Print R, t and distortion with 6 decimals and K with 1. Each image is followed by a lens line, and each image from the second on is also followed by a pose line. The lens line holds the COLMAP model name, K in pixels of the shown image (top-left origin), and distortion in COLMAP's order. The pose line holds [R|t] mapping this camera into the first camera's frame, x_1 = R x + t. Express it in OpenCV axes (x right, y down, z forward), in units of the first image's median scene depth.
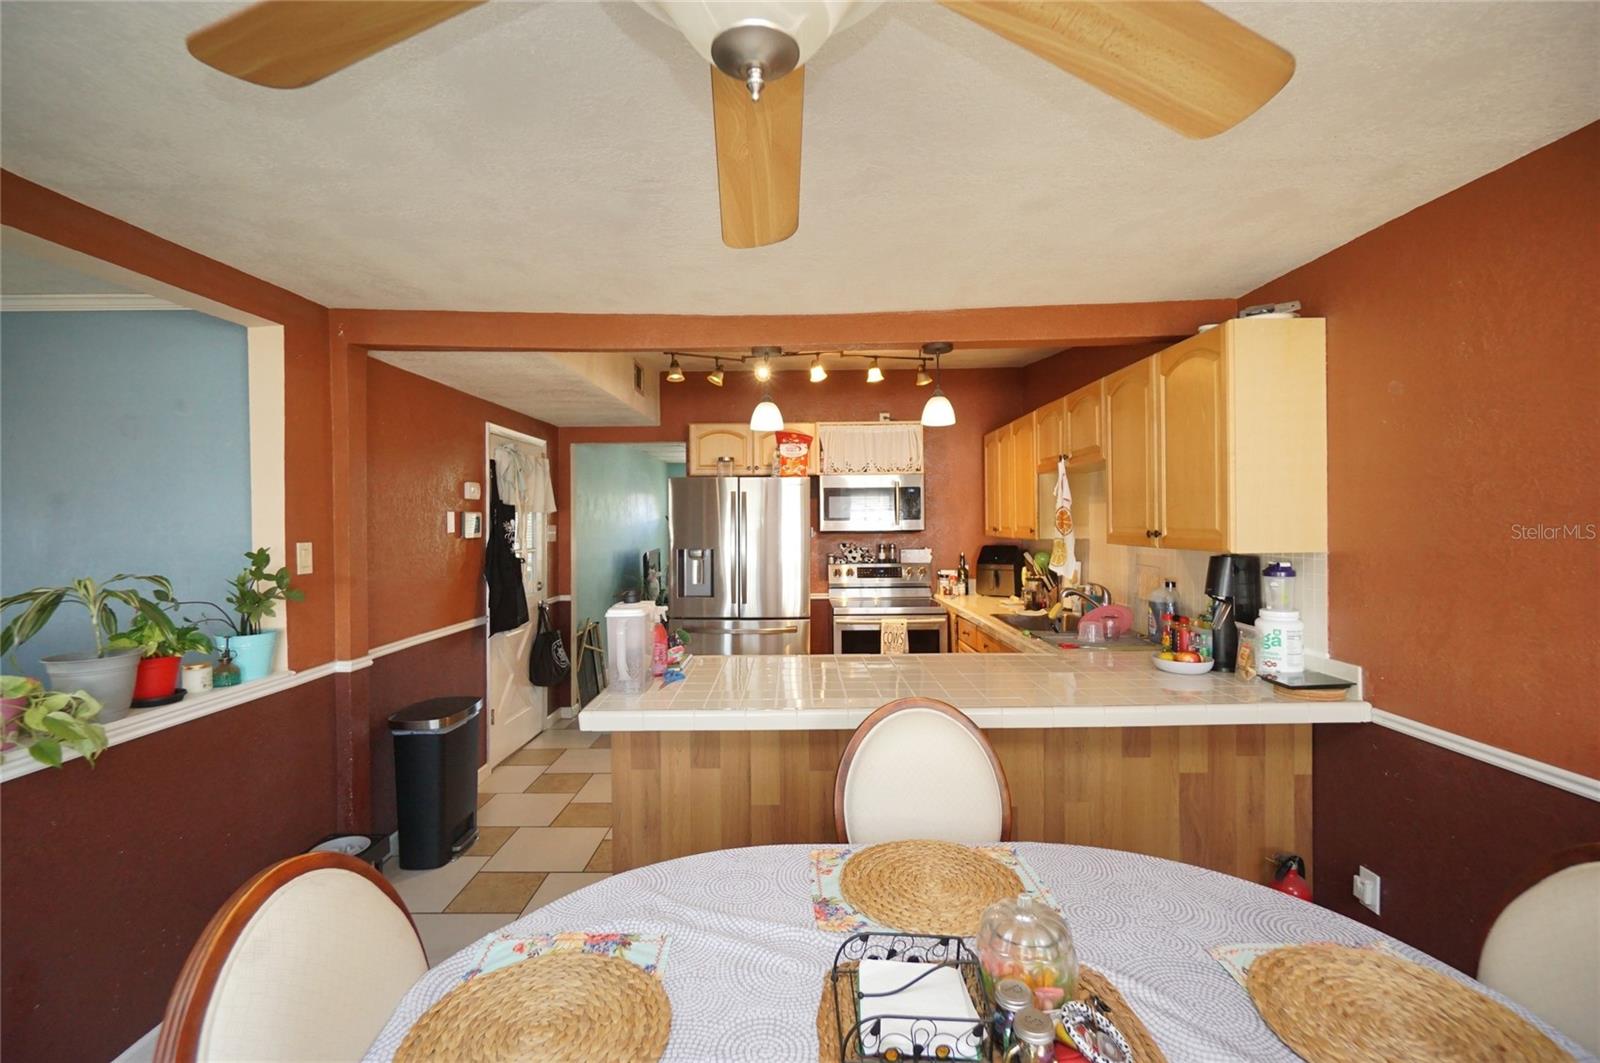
lens RADIAL K [[701.1, 0, 794.6], [0, 701.1, 522.4], [0, 0, 1]] dist [-0.011018, 0.005070]
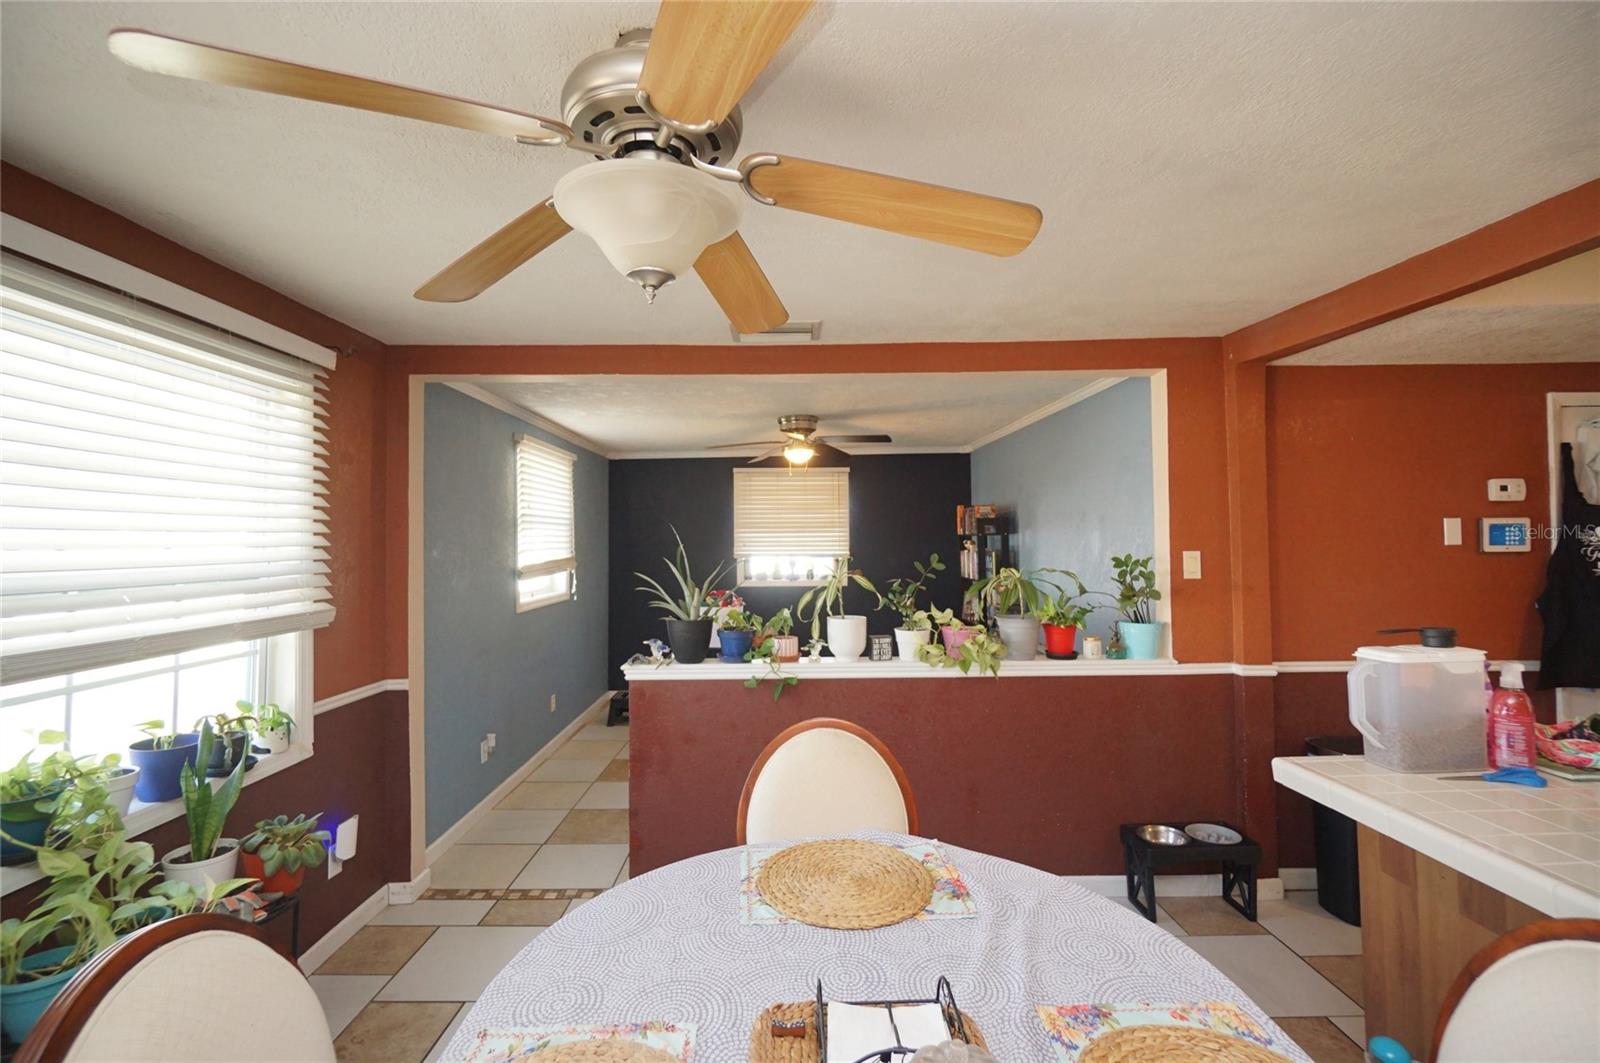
lens RADIAL K [[701.1, 0, 794.6], [0, 701.1, 522.4], [0, 0, 1]] dist [-0.011018, 0.005070]
pose [[0.015940, -0.018567, -0.999701, 0.237259], [0.004982, 0.999817, -0.018489, -0.000001], [0.999861, -0.004686, 0.016029, 0.182237]]
